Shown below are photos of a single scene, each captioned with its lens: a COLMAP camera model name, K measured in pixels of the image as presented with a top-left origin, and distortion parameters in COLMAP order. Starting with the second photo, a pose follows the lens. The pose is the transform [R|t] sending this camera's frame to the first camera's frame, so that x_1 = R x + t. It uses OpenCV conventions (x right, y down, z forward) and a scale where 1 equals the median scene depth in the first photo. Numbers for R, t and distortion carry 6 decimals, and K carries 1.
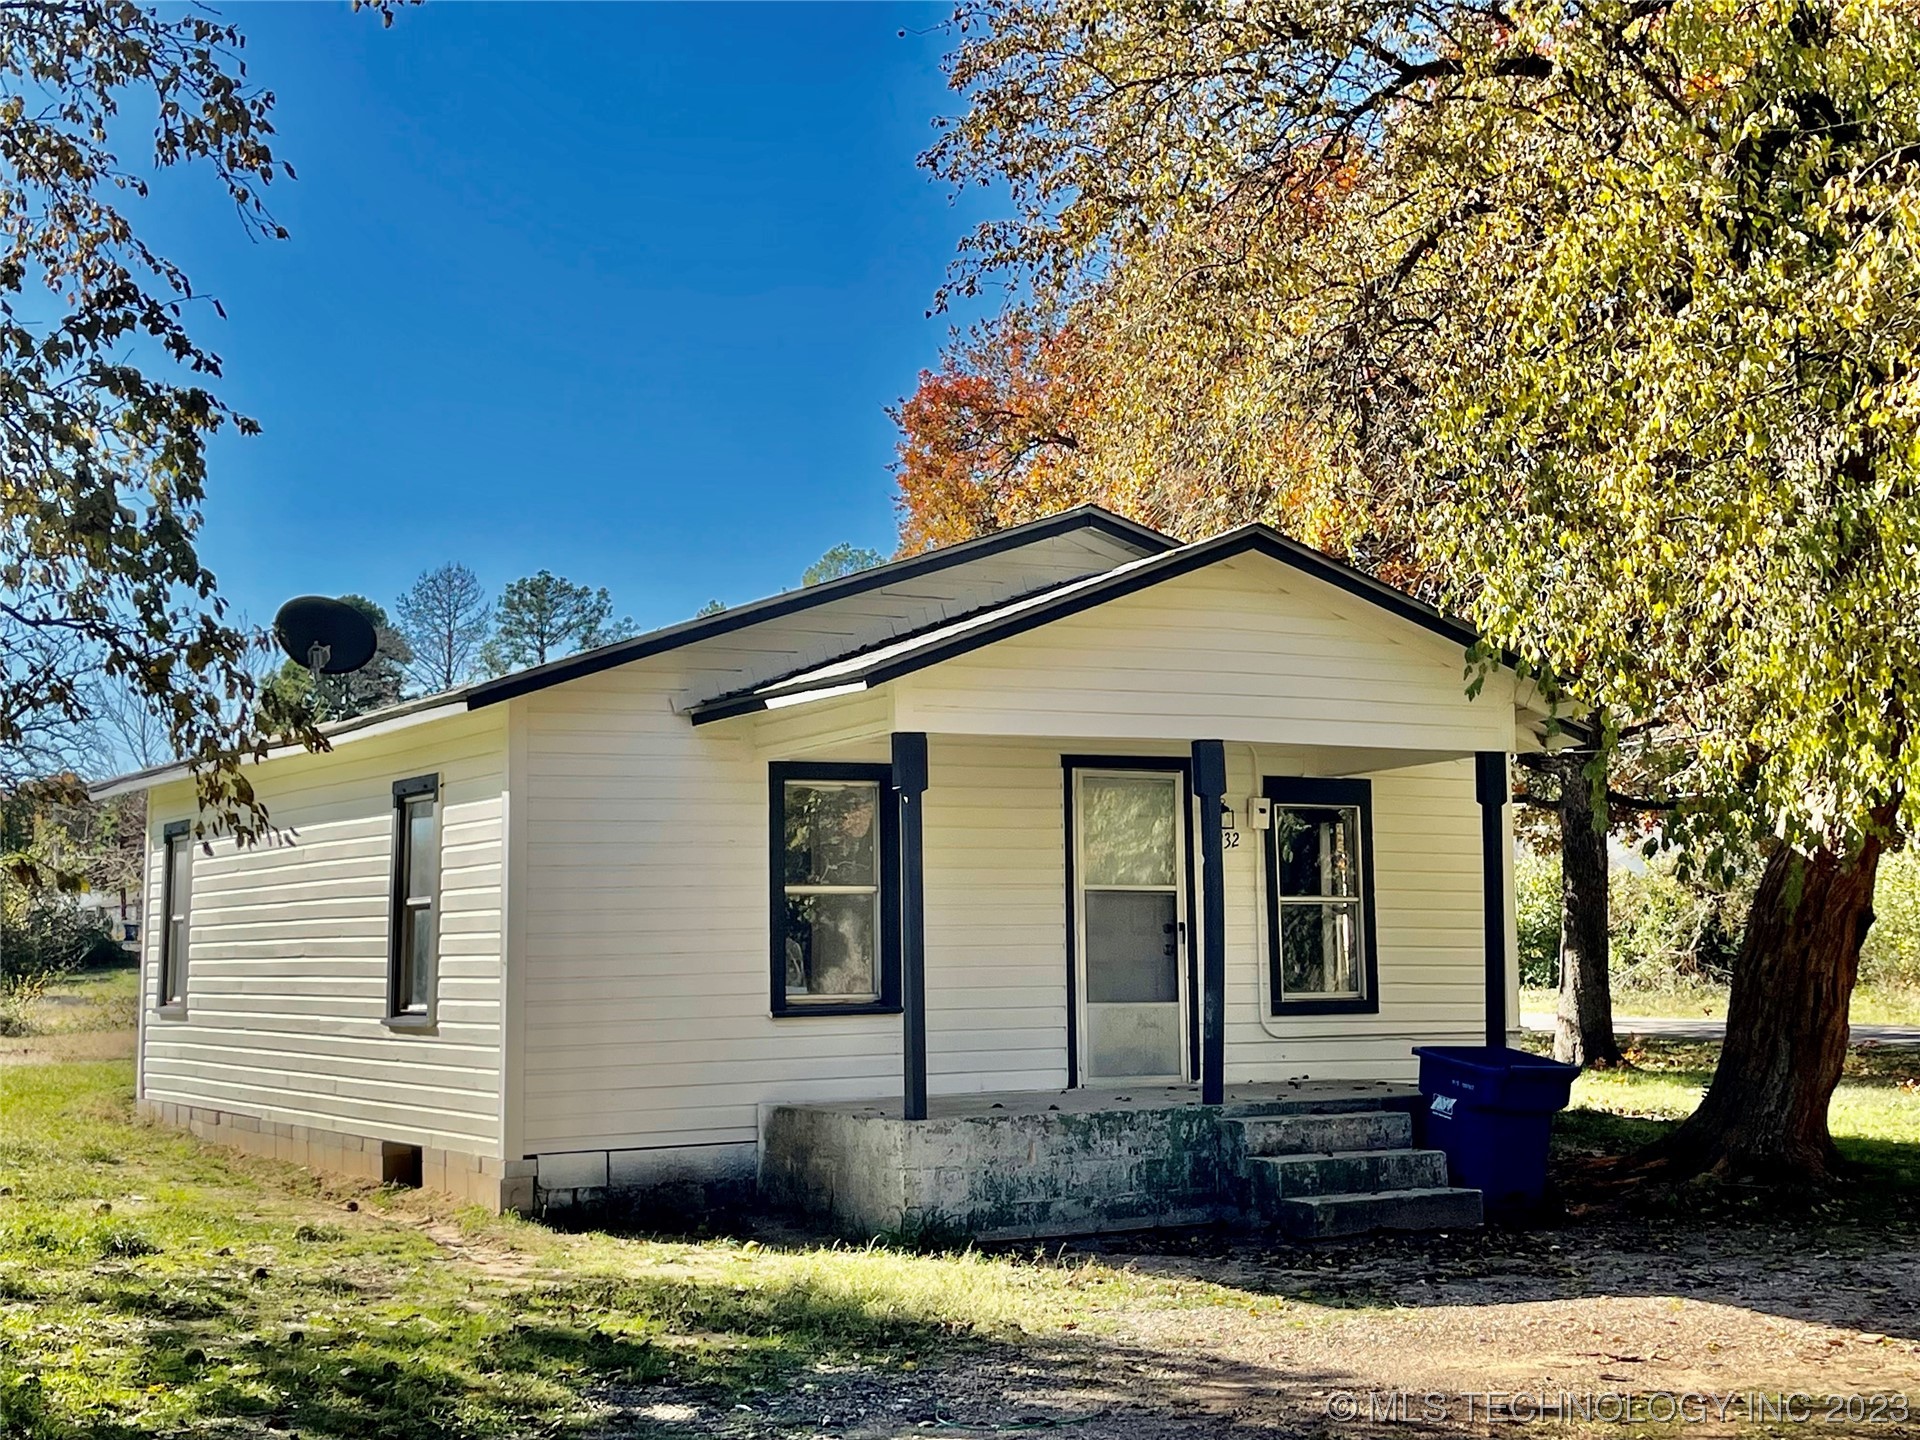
lens RADIAL K [[2785.1, 0, 966.6], [0, 2785.1, 724.8], [0, 0, 1]] dist [0.143733, 0.000000]
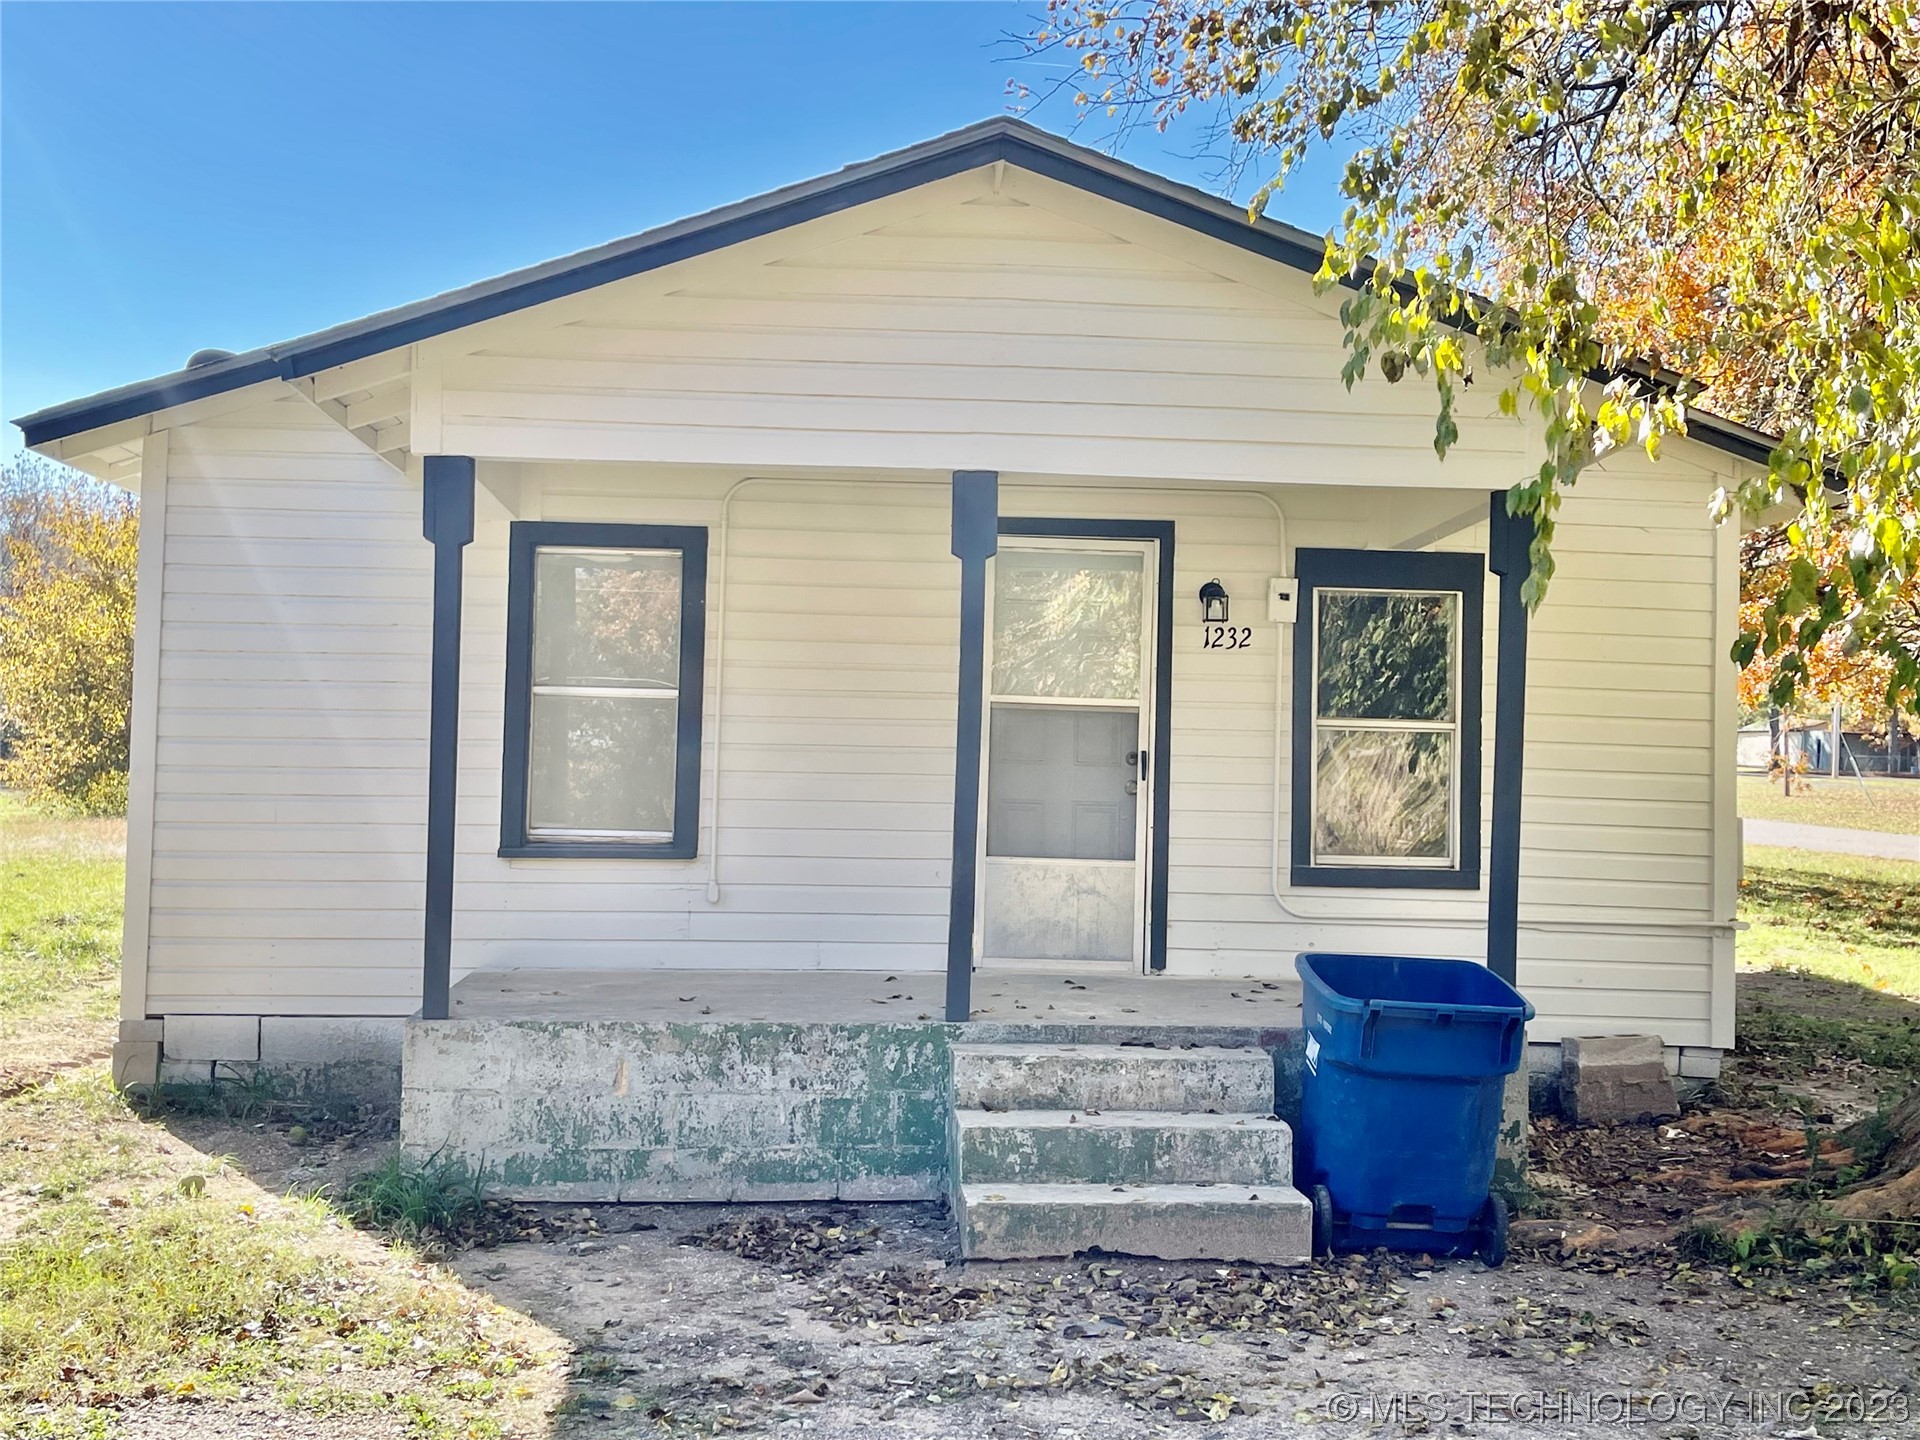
lens RADIAL K [[2118.6, 0, 964.9], [0, 2118.6, 711.1], [0, 0, 1]] dist [0.057864, 0.000000]
pose [[0.899433, 0.020353, -0.436585, 0.298769], [0.002297, 0.998681, 0.051290, 0.035835], [0.437053, -0.047135, 0.898200, 0.538263]]
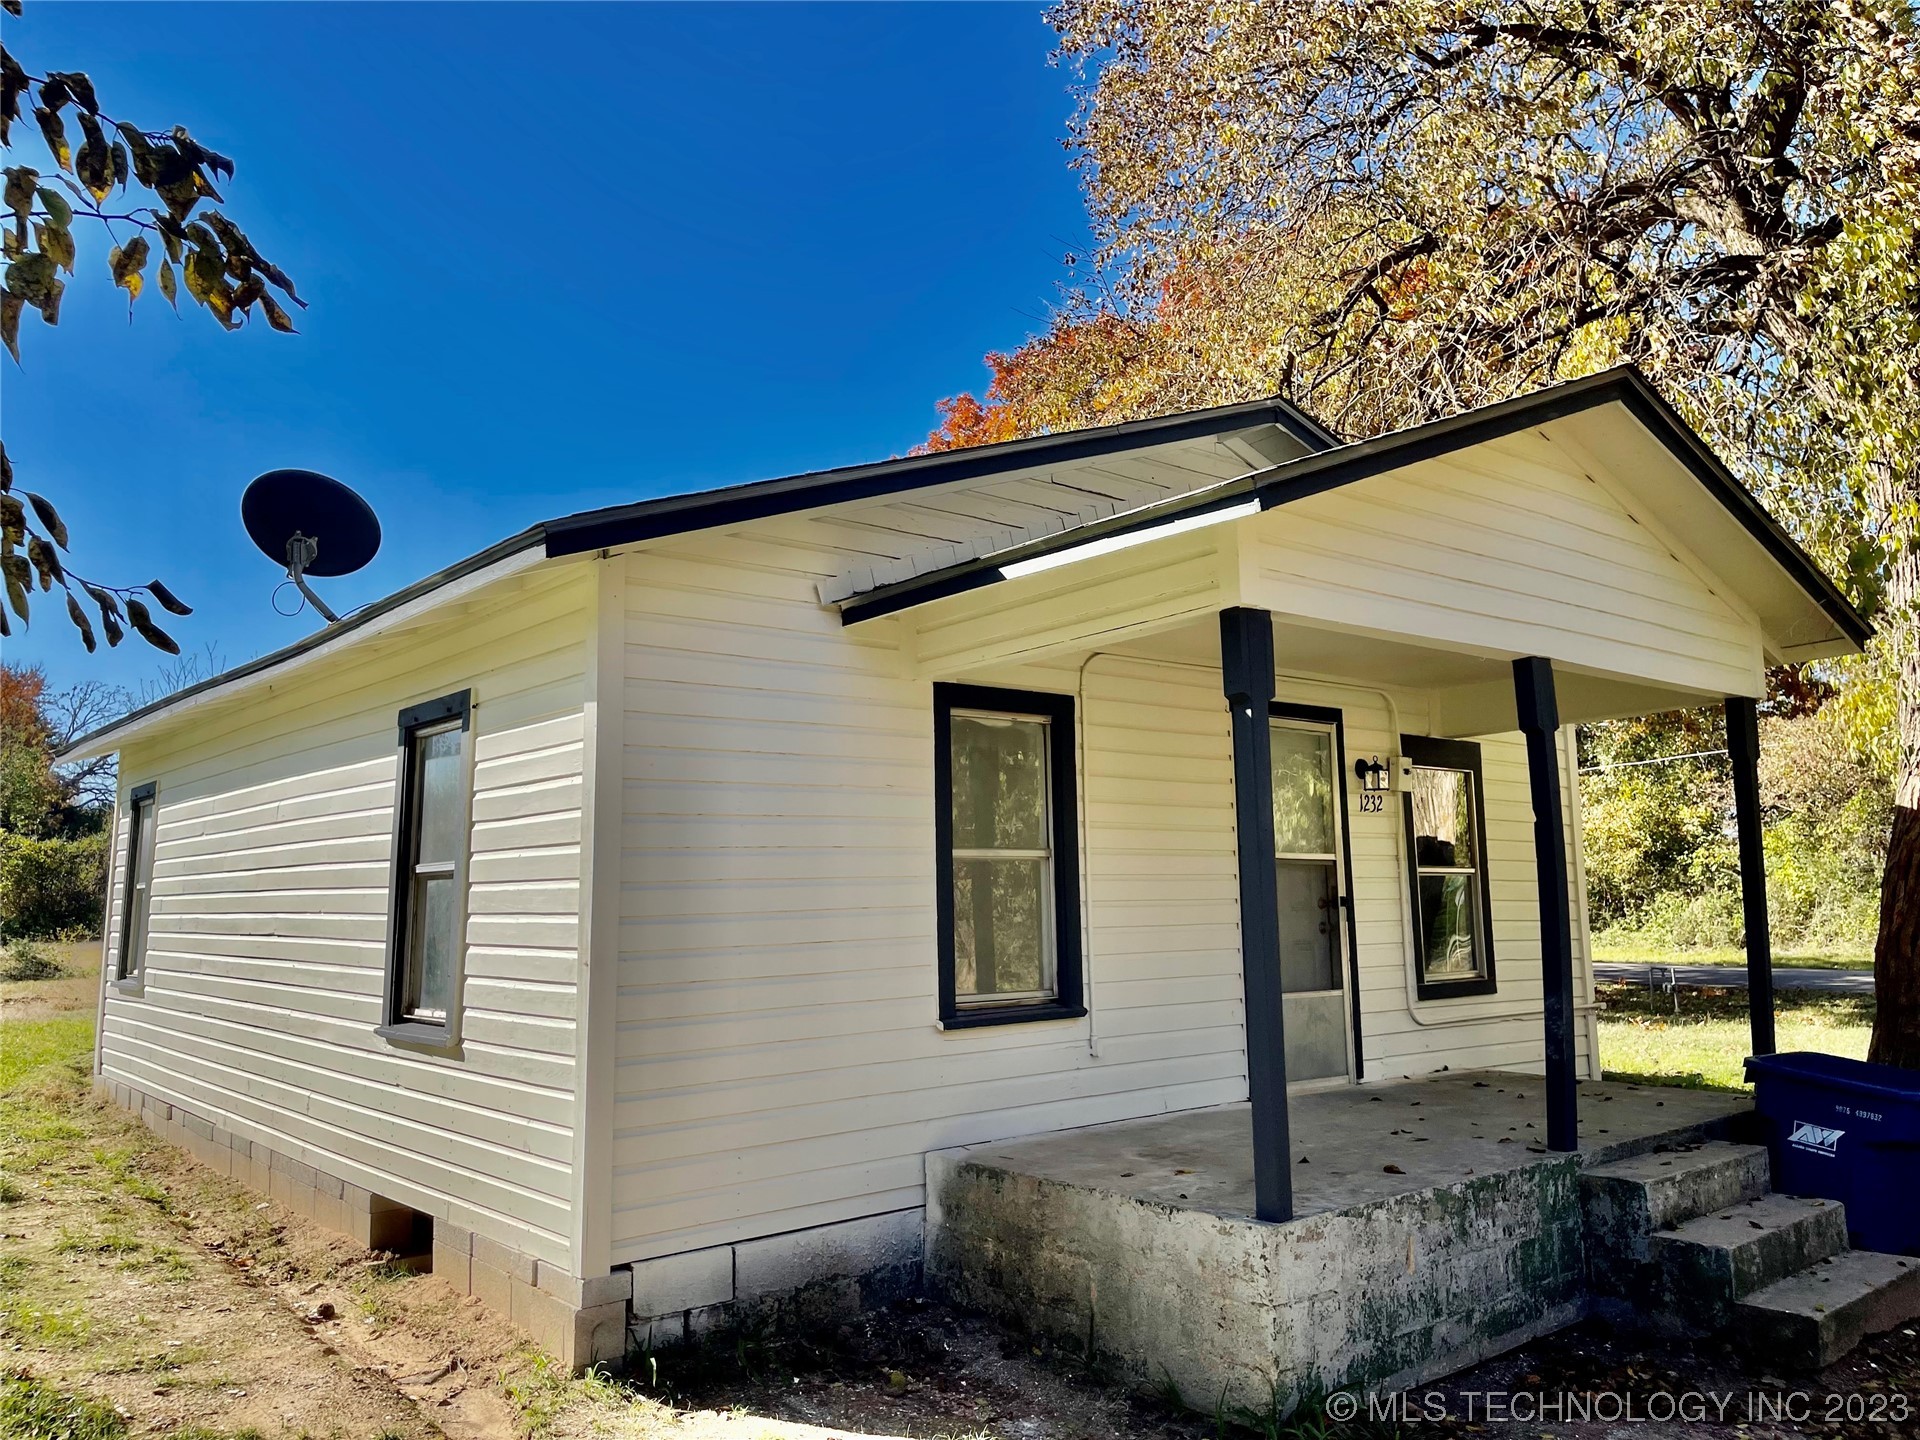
lens RADIAL K [[1457.5, 0, 940.0], [0, 1457.5, 721.0], [0, 0, 1]] dist [0.048894, -0.009808]
pose [[0.984643, 0.020806, 0.173337, -0.138770], [-0.013873, 0.999058, -0.041118, 0.040329], [-0.174030, 0.038082, 0.984004, 0.625019]]
